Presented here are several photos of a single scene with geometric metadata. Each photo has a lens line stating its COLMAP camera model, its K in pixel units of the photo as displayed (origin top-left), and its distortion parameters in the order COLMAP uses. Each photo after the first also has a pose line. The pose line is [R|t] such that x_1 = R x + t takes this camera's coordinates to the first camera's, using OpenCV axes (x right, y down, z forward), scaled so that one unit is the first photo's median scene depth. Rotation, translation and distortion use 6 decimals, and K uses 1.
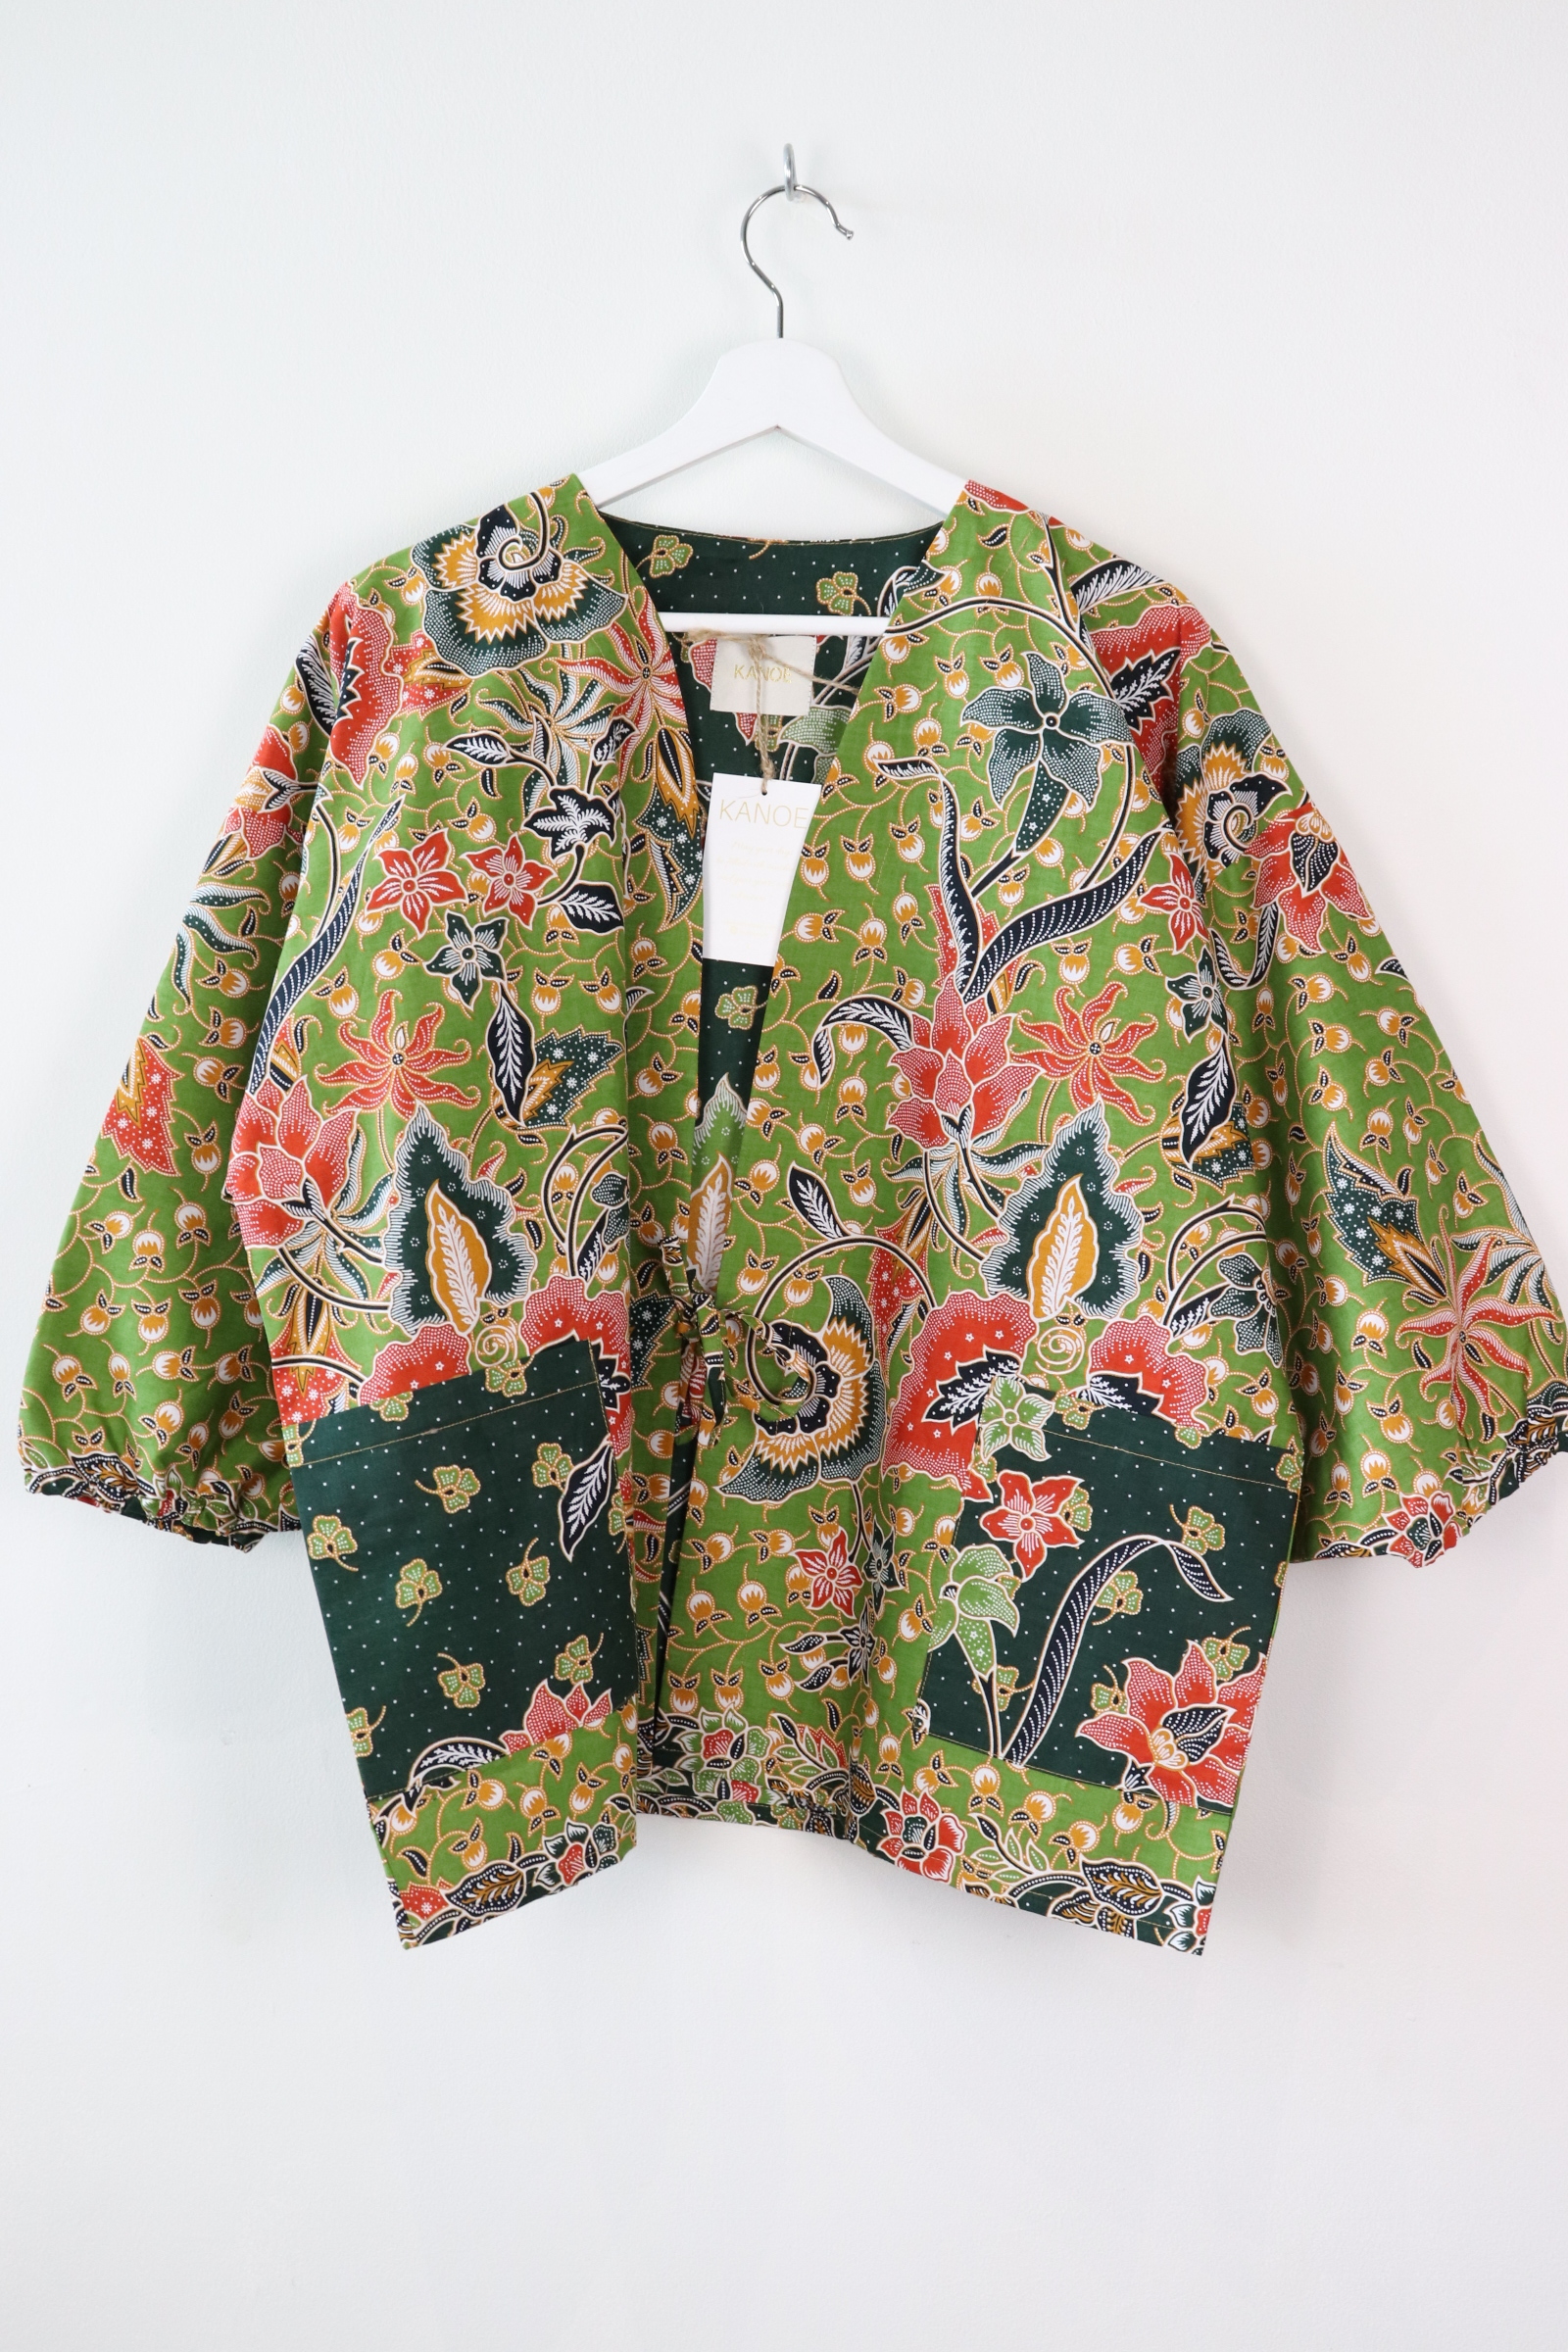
lens RADIAL K [[2813.3, 0, 784.0], [0, 2813.3, 1176.0], [0, 0, 1]] dist [-0.027928, -0.025168]
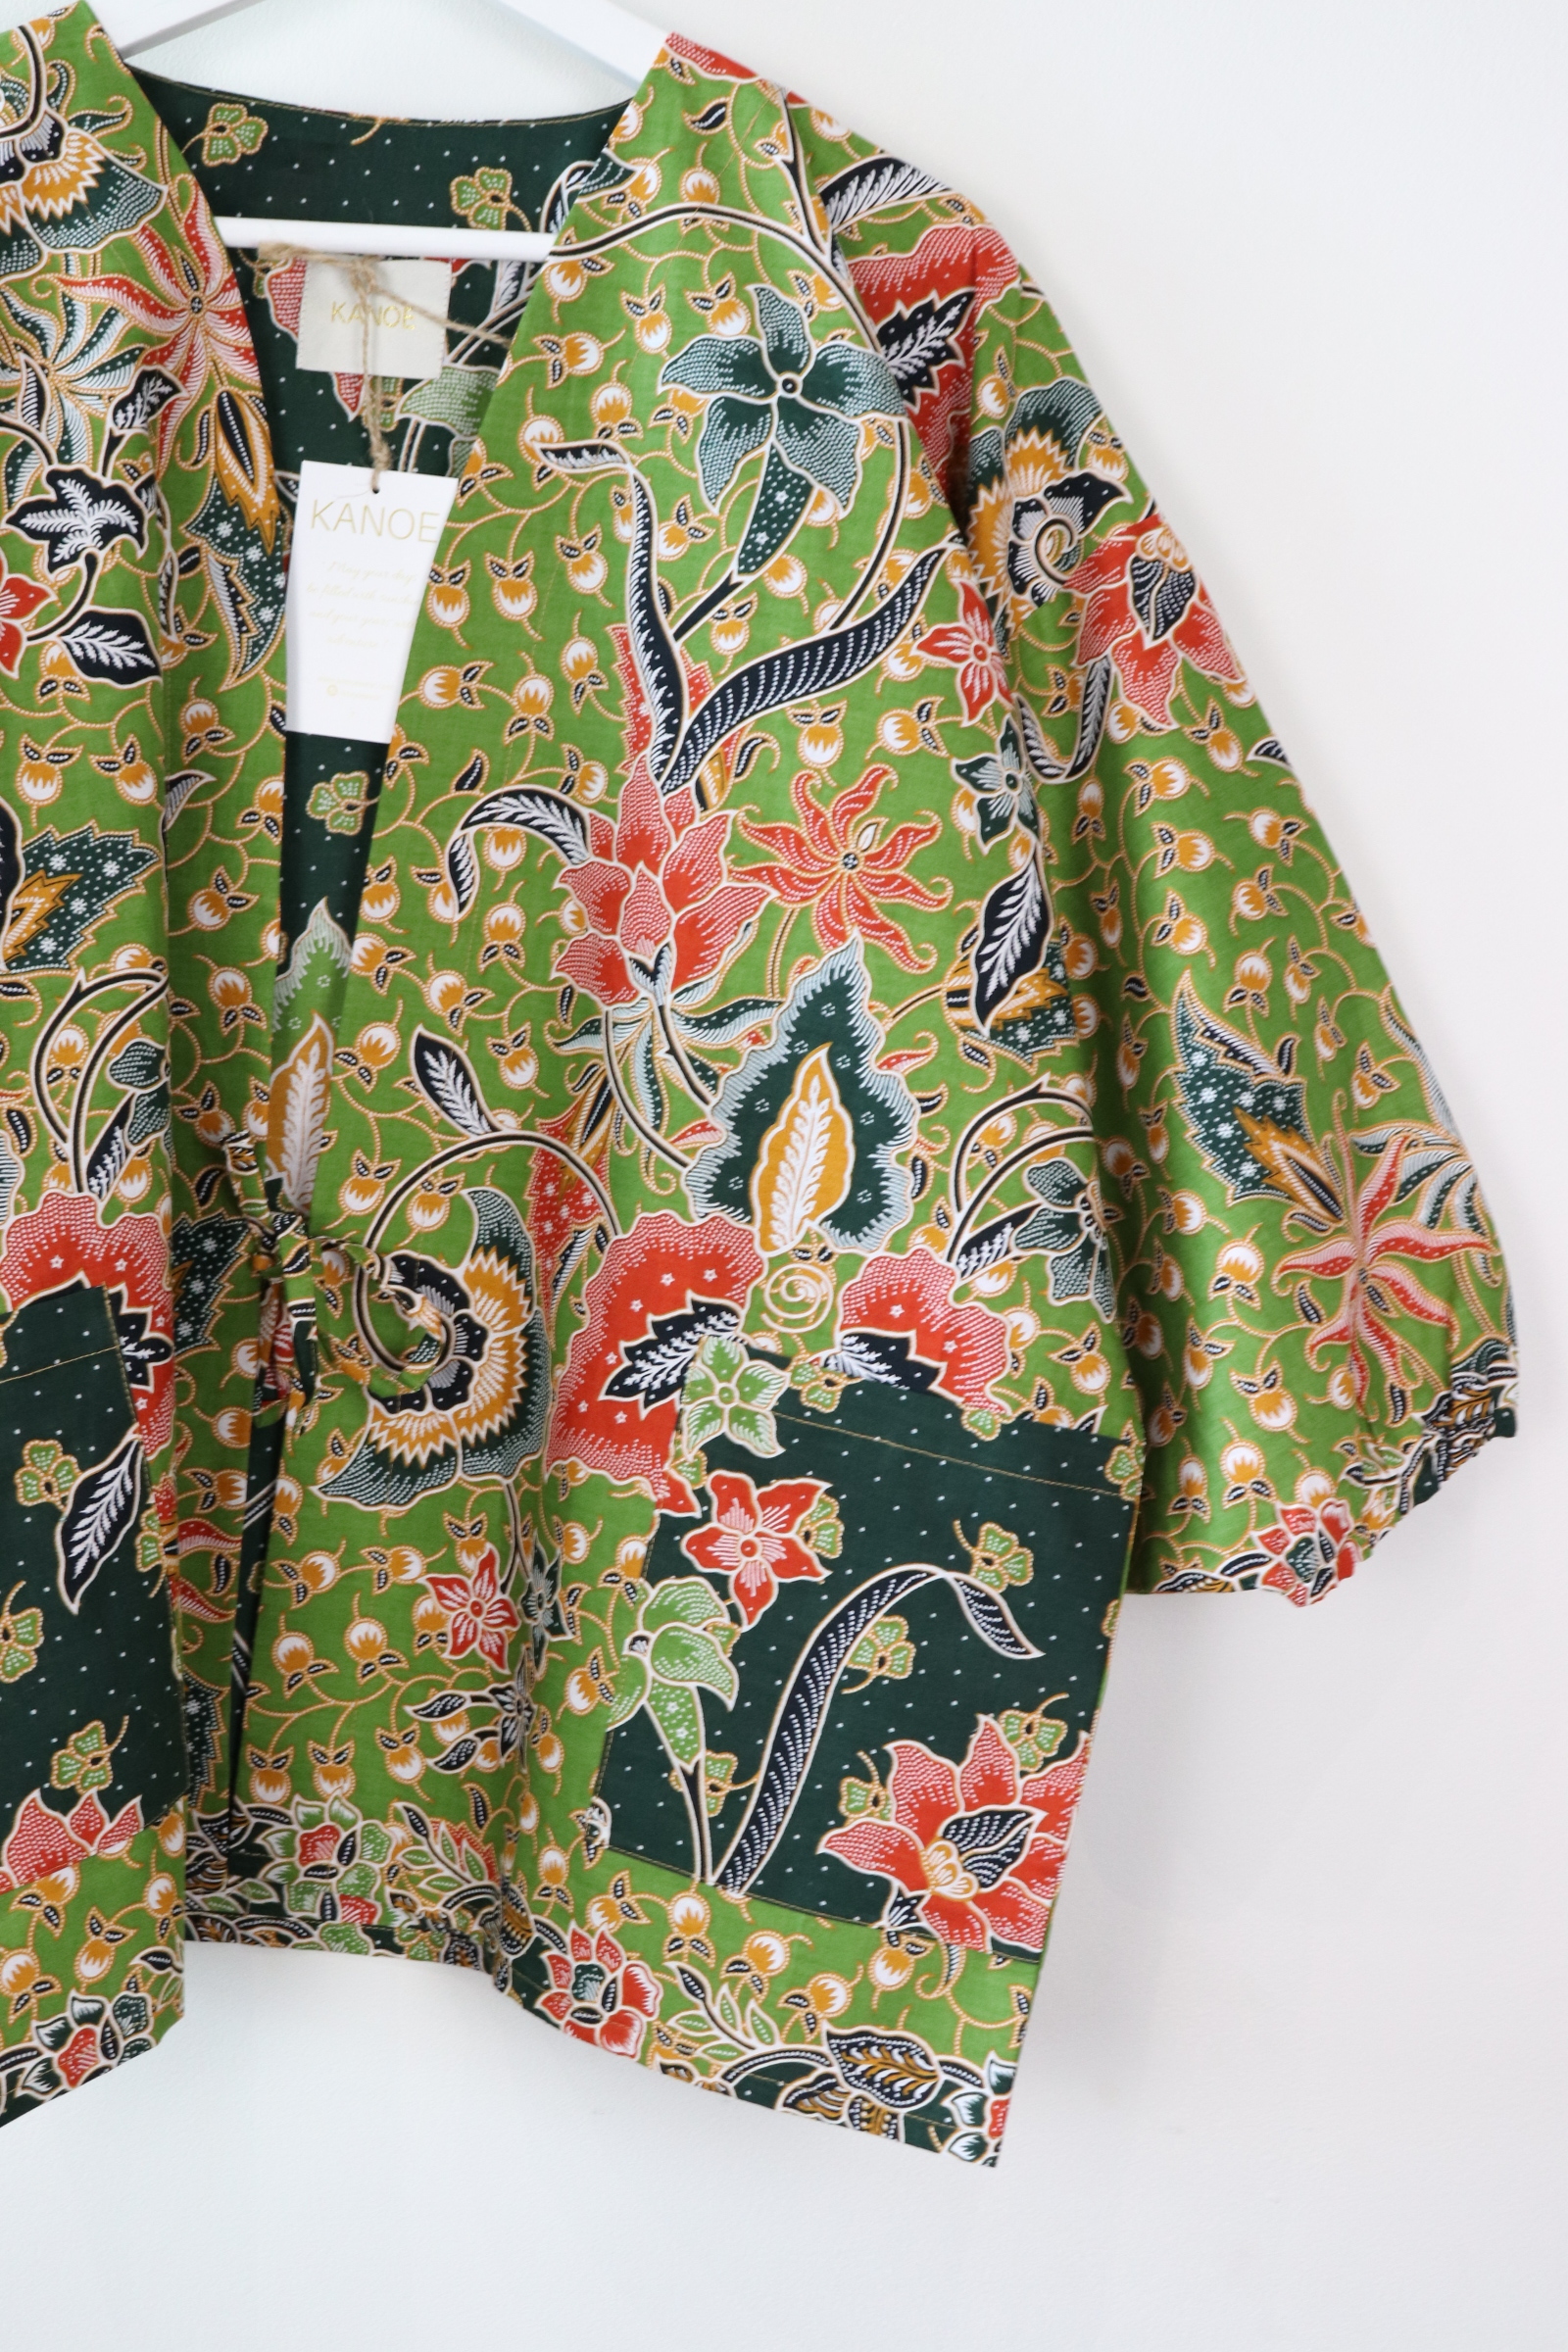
lens RADIAL K [[2813.3, 0, 784.0], [0, 2813.3, 1176.0], [0, 0, 1]] dist [-0.027928, -0.025168]
pose [[0.996564, -0.000167, 0.082825, 0.037082], [-0.003527, 0.999005, 0.044452, 0.001046], [-0.082750, -0.044592, 0.995572, 0.308414]]
